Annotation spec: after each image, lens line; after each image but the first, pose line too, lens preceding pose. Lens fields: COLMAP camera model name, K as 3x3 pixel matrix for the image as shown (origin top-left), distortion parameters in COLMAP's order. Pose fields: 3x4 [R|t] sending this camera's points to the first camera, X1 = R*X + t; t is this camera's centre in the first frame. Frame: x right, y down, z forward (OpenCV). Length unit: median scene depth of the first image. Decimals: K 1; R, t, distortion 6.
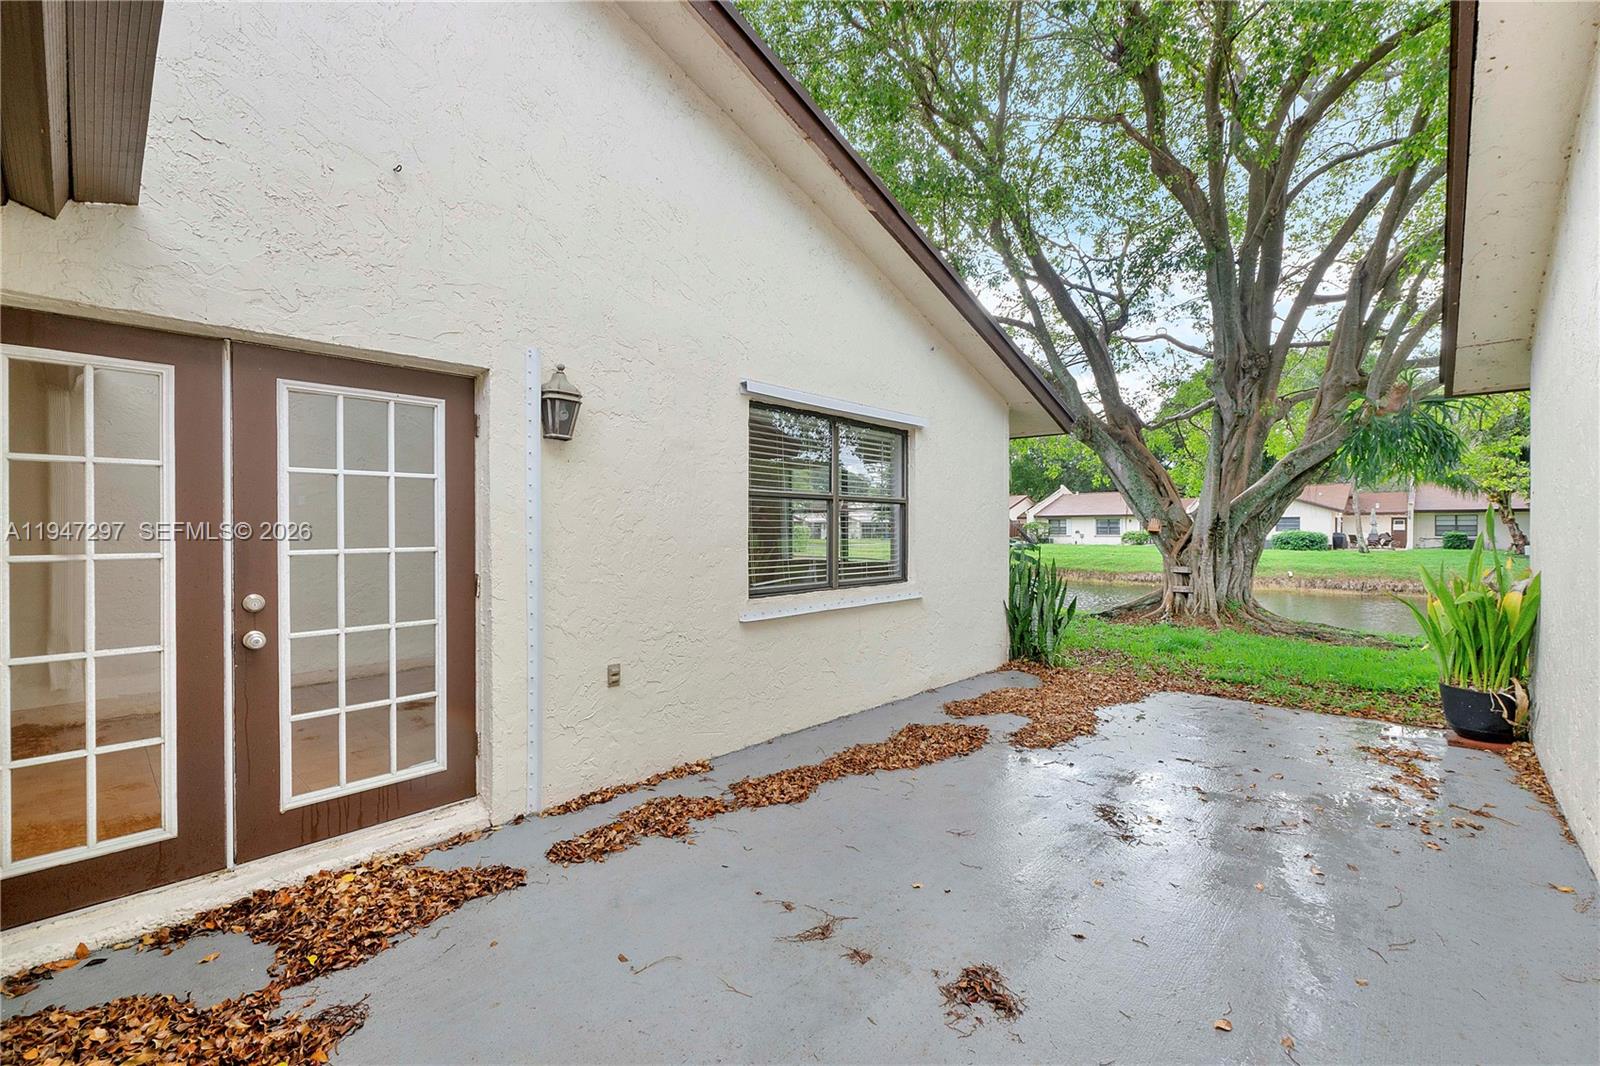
lens RADIAL K [[677.7, 0, 798.6], [0, 677.7, 528.0], [0, 0, 1]] dist [-0.004897, -0.000842]
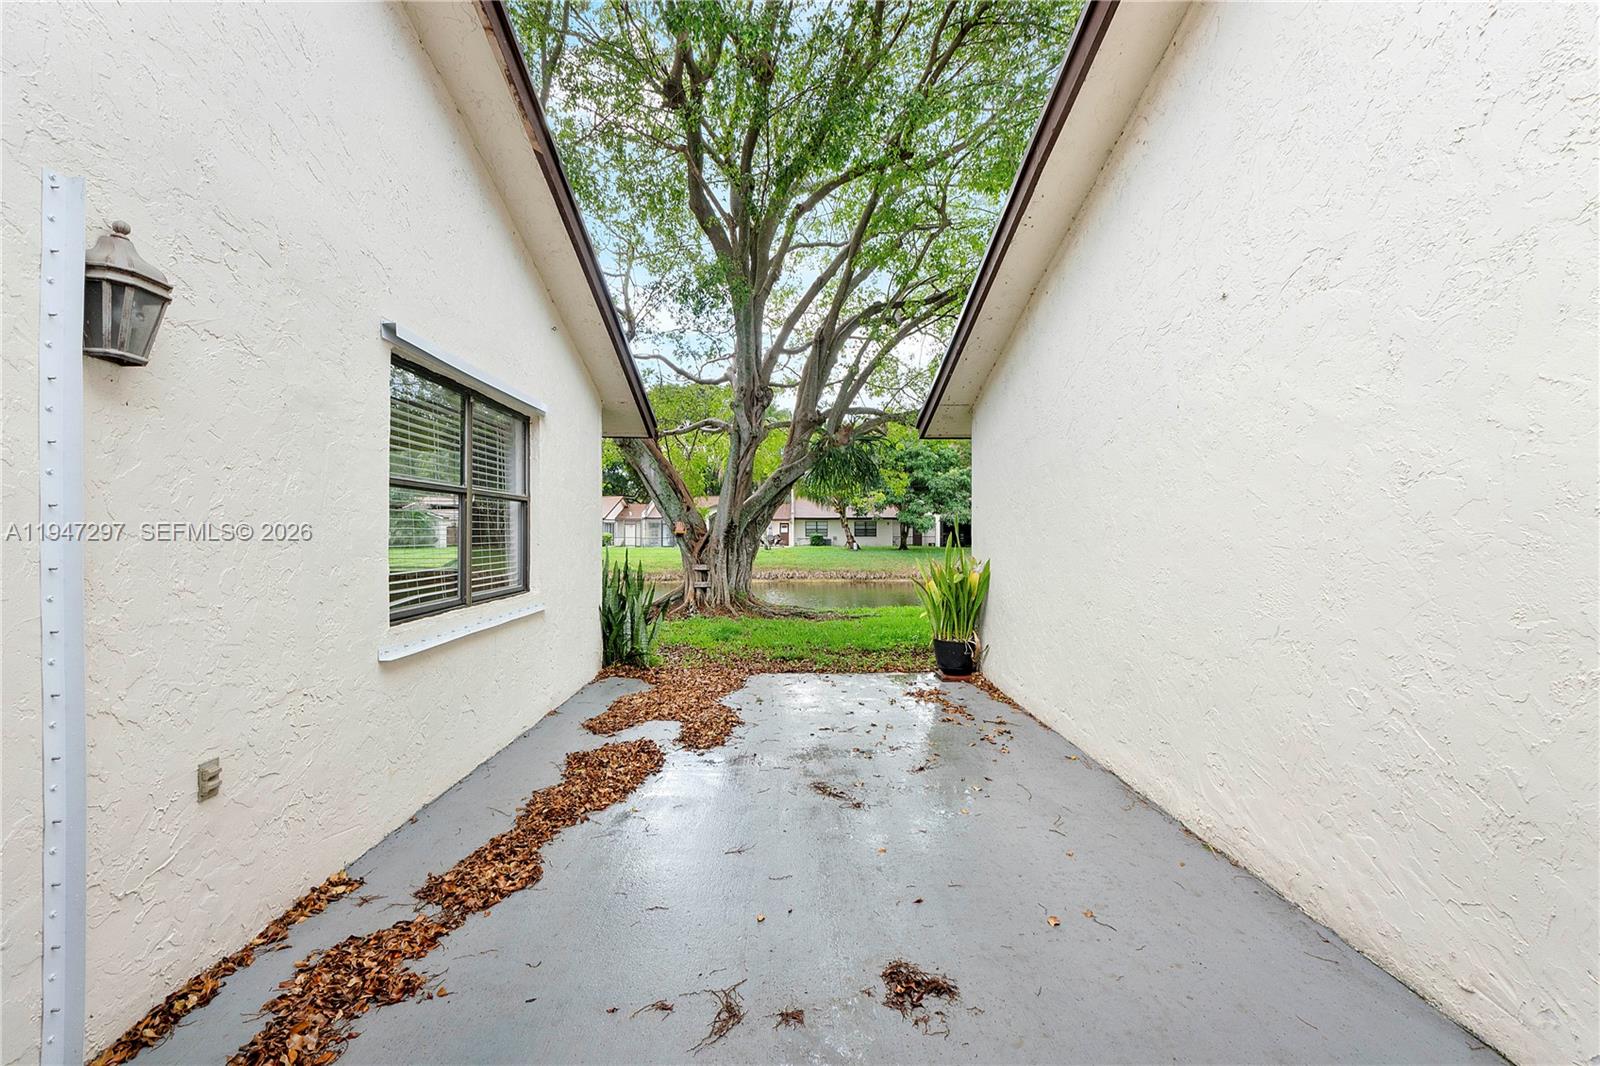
lens RADIAL K [[677.7, 0, 799.7], [0, 677.7, 529.6], [0, 0, 1]] dist [-0.004897, -0.000842]
pose [[0.714281, 0.001210, 0.699858, -0.230371], [0.000485, 0.999997, -0.002224, 0.002258], [-0.699859, 0.001928, 0.714278, 0.164486]]
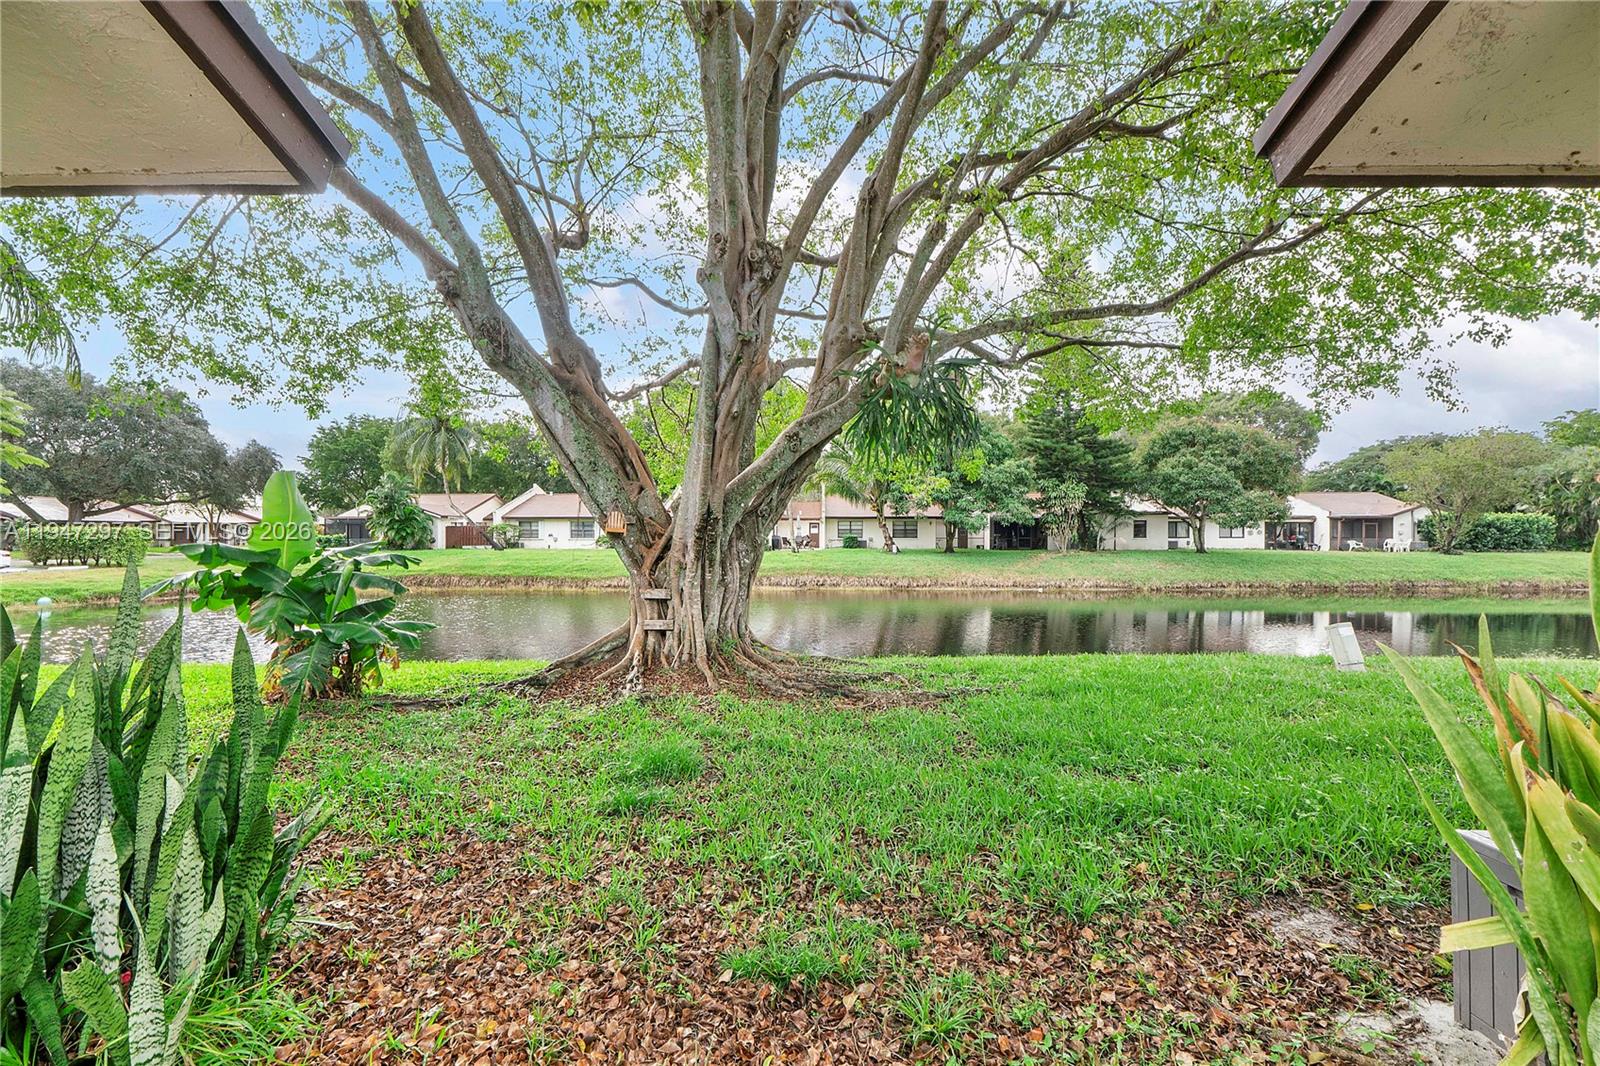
lens RADIAL K [[677.7, 0, 810.3], [0, 677.7, 531.0], [0, 0, 1]] dist [-0.004897, -0.000842]
pose [[0.735070, 0.002498, 0.677986, 0.521784], [-0.002226, 0.999997, -0.001271, 0.007926], [-0.677987, -0.000575, 0.735073, 0.941296]]
